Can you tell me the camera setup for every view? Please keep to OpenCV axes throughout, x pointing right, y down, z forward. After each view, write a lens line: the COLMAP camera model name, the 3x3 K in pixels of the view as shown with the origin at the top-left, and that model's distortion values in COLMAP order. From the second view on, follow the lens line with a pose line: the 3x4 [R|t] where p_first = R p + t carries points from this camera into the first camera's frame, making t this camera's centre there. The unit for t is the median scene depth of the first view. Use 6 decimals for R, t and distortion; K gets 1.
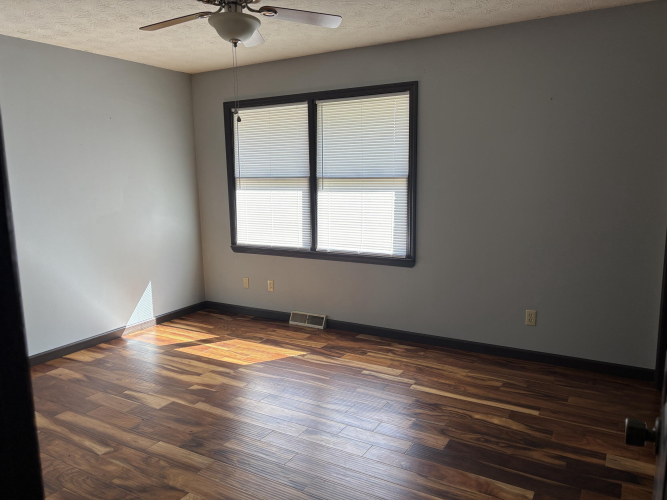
lens RADIAL K [[504.8, 0, 334.7], [0, 504.8, 251.4], [0, 0, 1]] dist [0.032350, -0.012301]
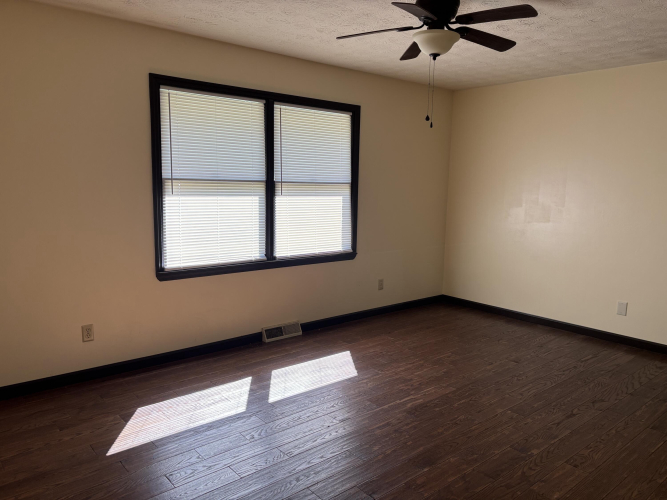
lens RADIAL K [[504.8, 0, 334.6], [0, 504.8, 249.3], [0, 0, 1]] dist [0.032350, -0.012301]
pose [[0.334694, -0.109423, 0.935952, -0.894143], [0.108994, 0.991064, 0.076891, -0.080517], [-0.936002, 0.076278, 0.343630, 0.569412]]
